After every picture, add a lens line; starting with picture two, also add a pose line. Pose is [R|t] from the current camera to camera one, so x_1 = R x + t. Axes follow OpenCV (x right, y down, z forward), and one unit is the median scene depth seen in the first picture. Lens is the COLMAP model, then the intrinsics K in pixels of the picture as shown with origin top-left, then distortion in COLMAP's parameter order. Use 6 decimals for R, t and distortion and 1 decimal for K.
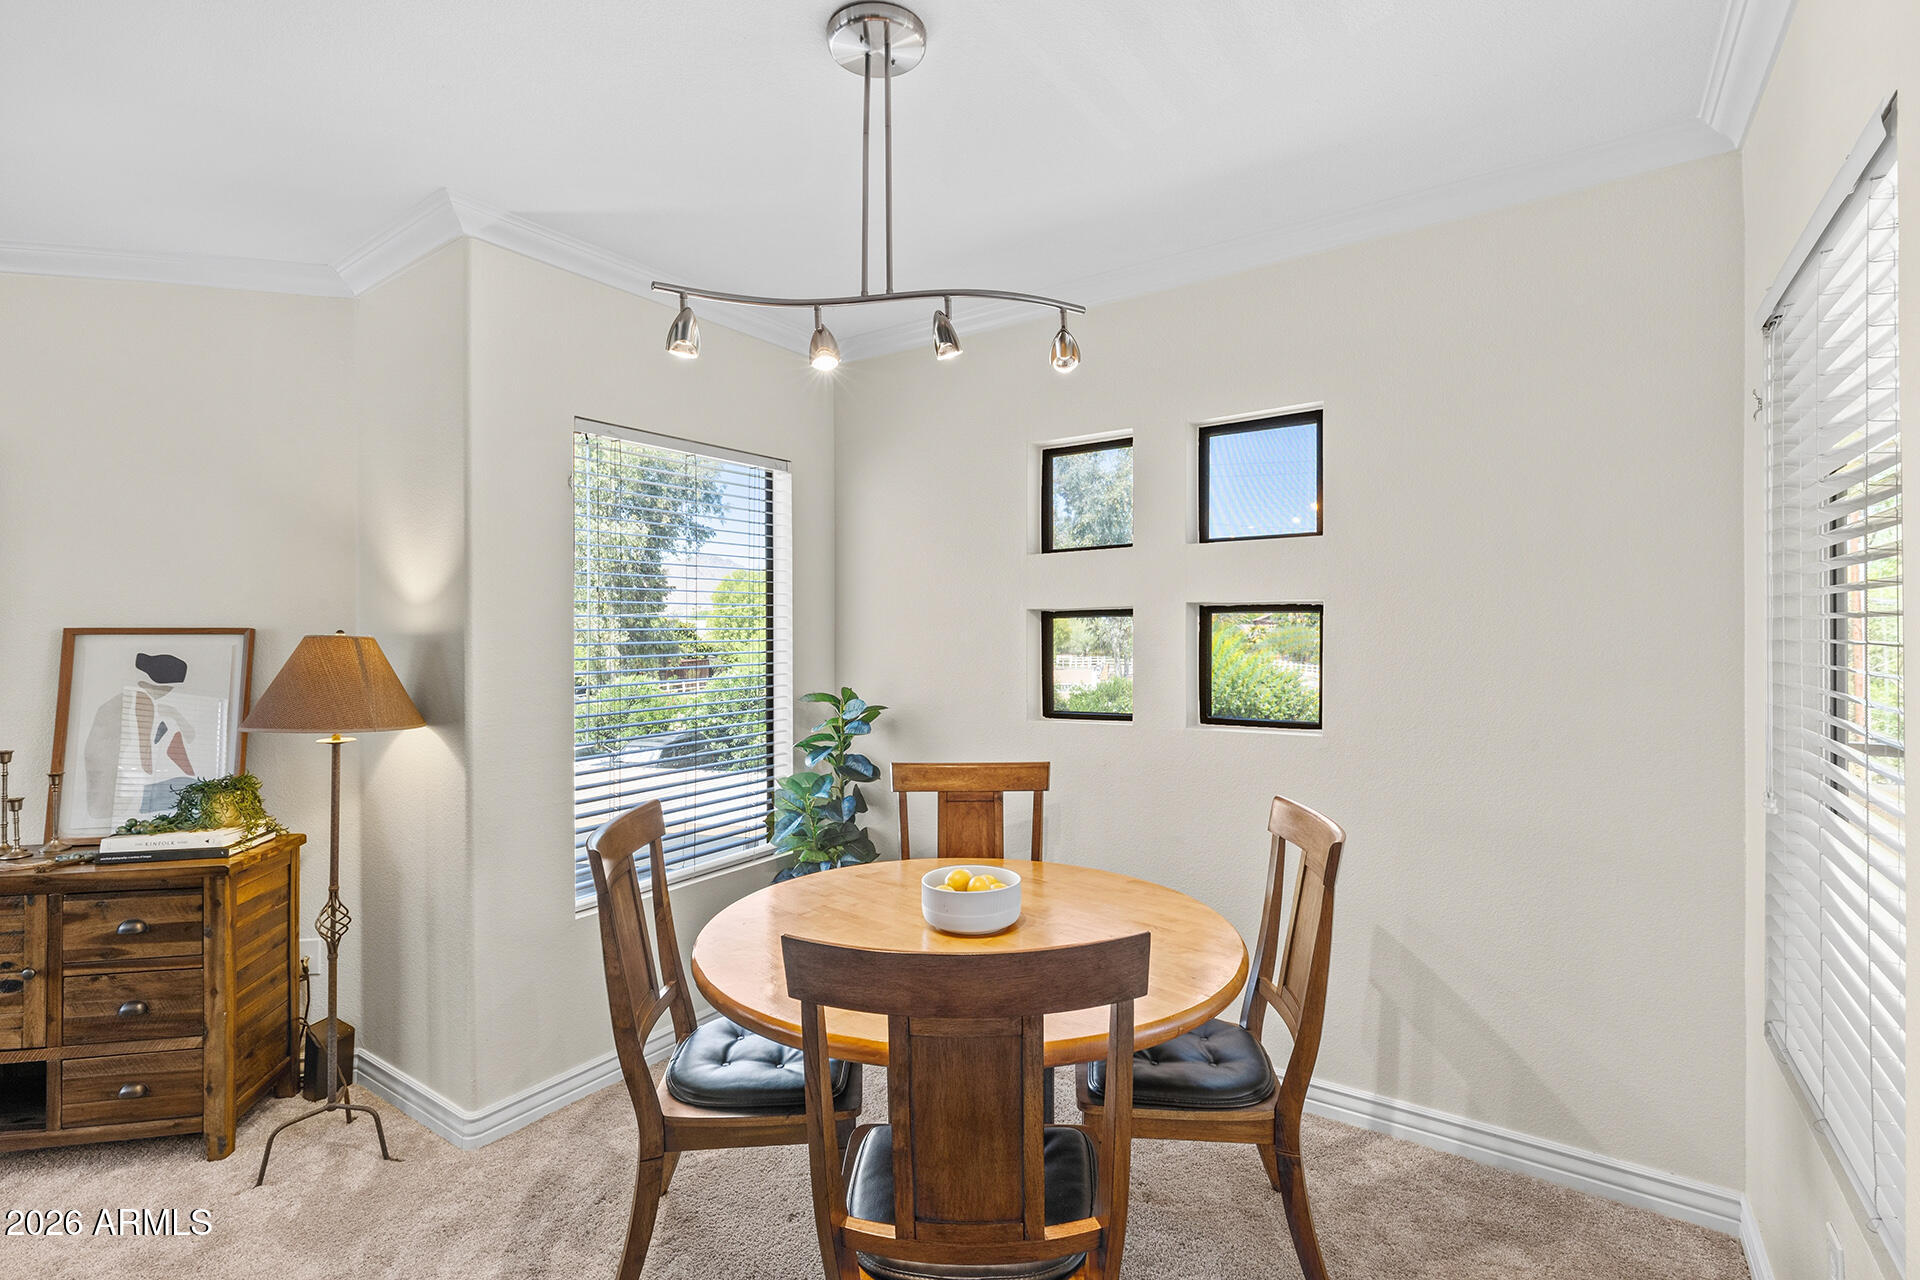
lens RADIAL K [[855.6, 0, 960.0], [0, 855.6, 640.0], [0, 0, 1]] dist [0.002835, 0.000032]
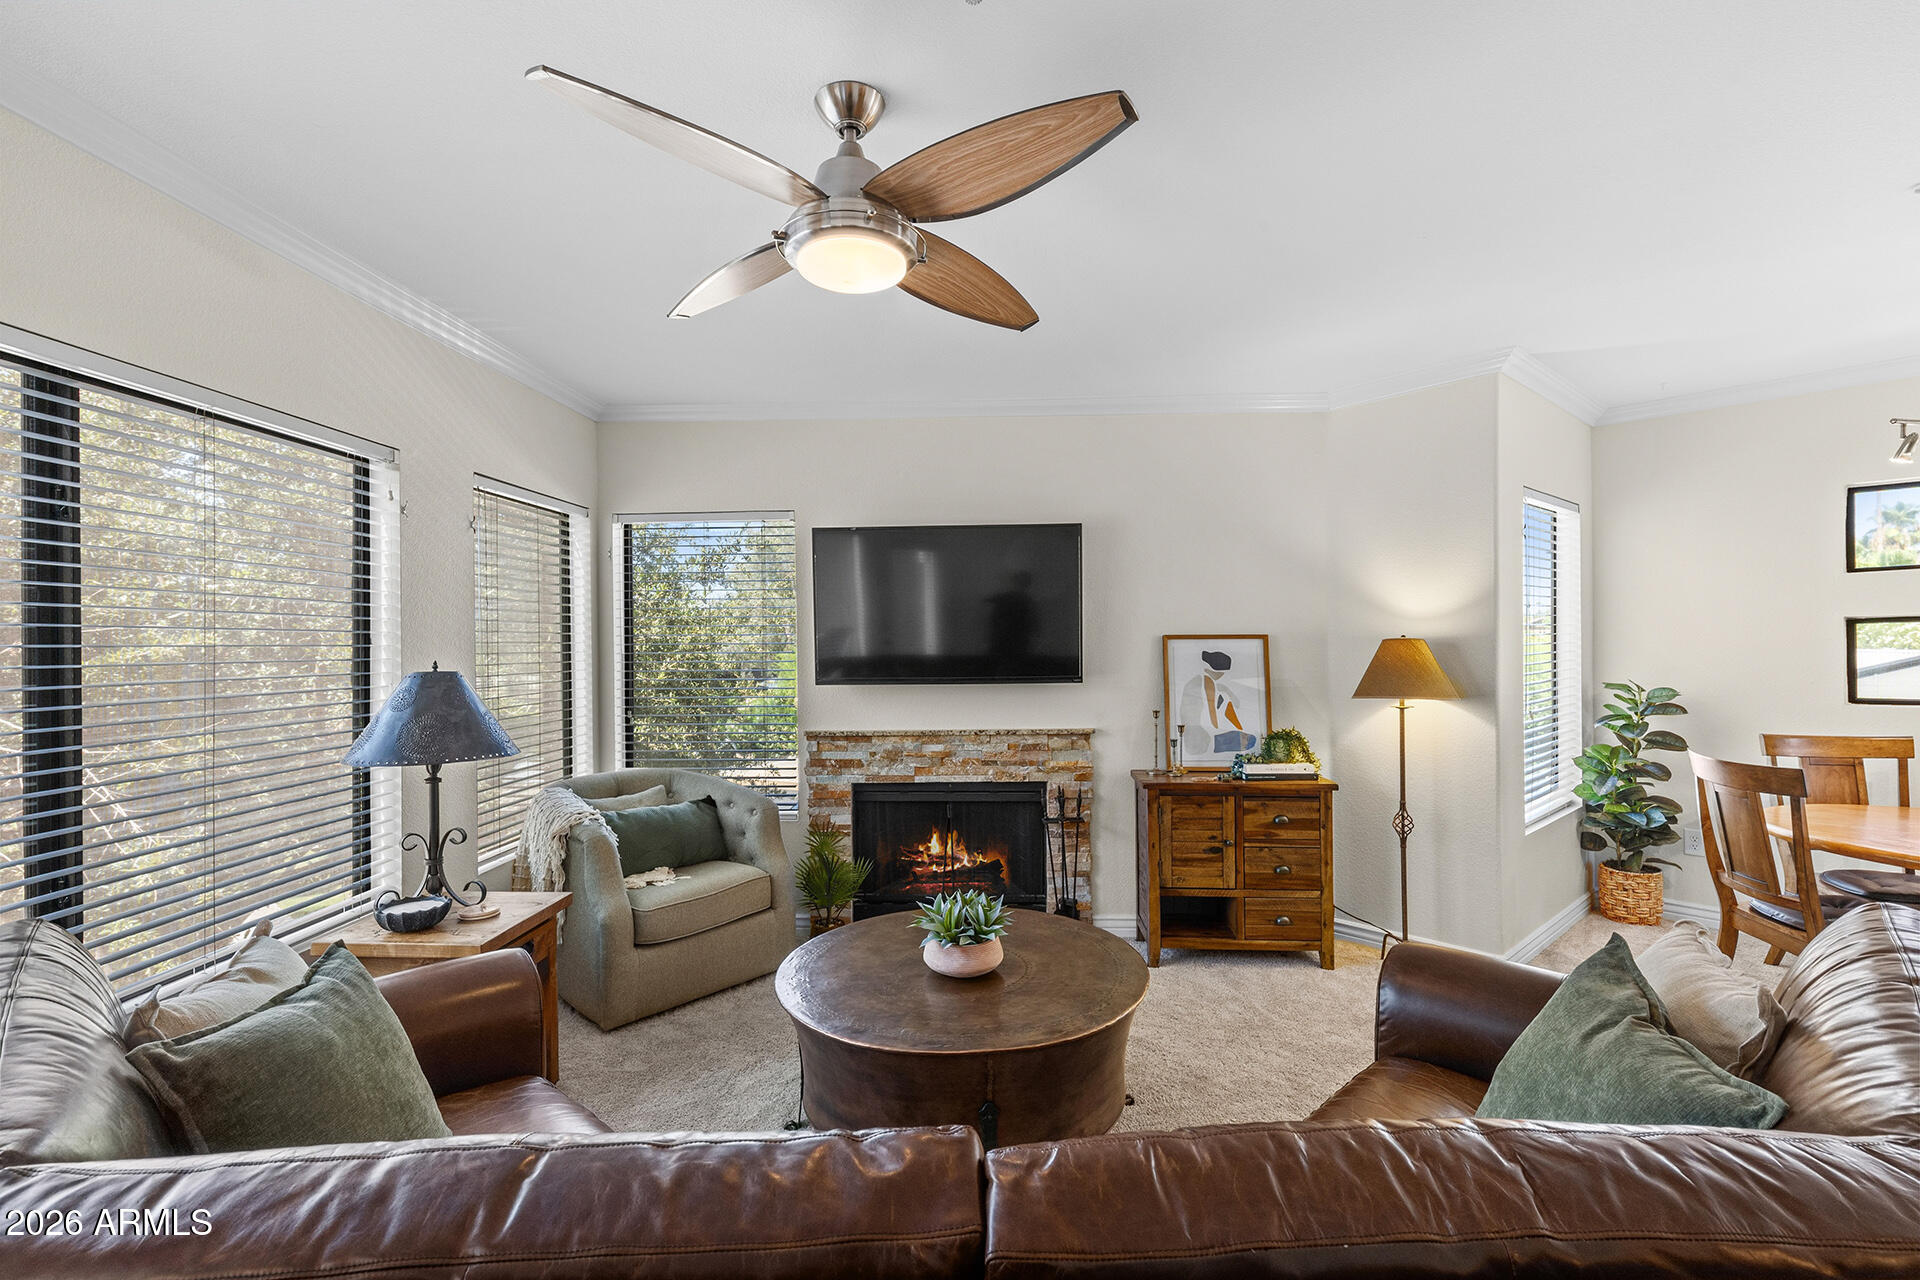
lens RADIAL K [[855.6, 0, 960.0], [0, 855.6, 640.0], [0, 0, 1]] dist [0.002835, 0.000032]
pose [[0.969686, -0.003484, -0.244328, -1.107069], [0.001411, 0.999961, -0.008663, 0.009530], [0.244349, 0.008056, 0.969654, -0.683776]]
